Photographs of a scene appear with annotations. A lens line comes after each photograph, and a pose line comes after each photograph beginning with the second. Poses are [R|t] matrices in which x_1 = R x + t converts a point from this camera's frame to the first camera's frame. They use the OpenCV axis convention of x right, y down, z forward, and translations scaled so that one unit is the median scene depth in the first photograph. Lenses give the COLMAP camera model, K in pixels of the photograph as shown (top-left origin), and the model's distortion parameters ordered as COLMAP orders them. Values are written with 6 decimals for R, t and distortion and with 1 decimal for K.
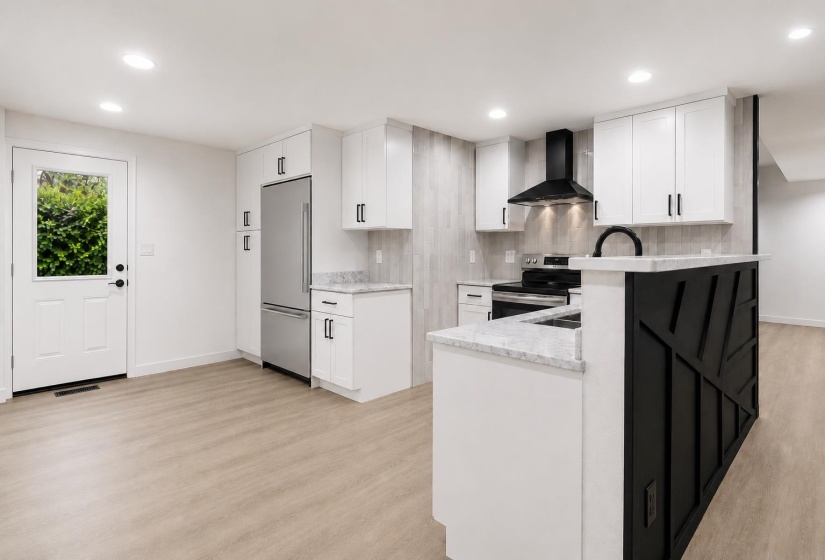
lens RADIAL K [[404.4, 0, 412.2], [0, 404.4, 262.5], [0, 0, 1]] dist [0.001545, 0.000441]
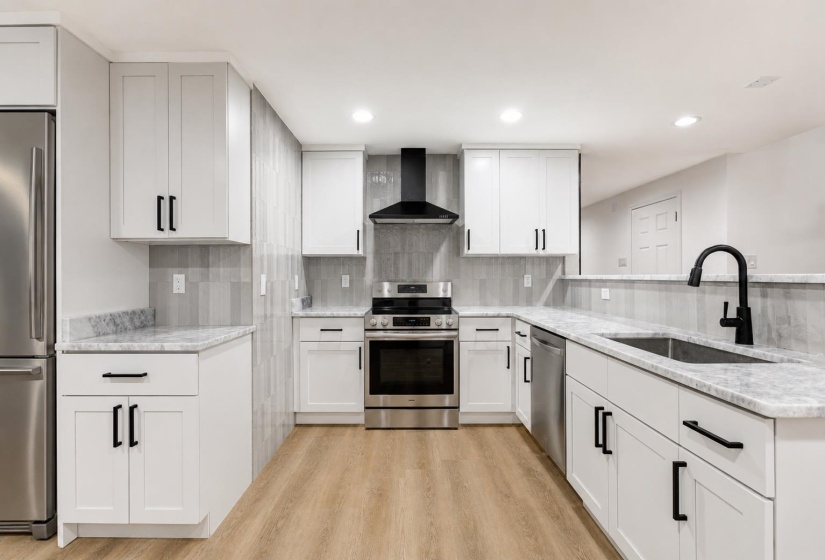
lens RADIAL K [[376.9, 0, 409.7], [0, 376.9, 286.4], [0, 0, 1]] dist [-0.000215, 0.000109]
pose [[0.729440, -0.010456, 0.683965, -0.245044], [0.010737, 0.999935, 0.003835, -0.012184], [-0.683961, 0.004546, 0.729504, 0.356498]]
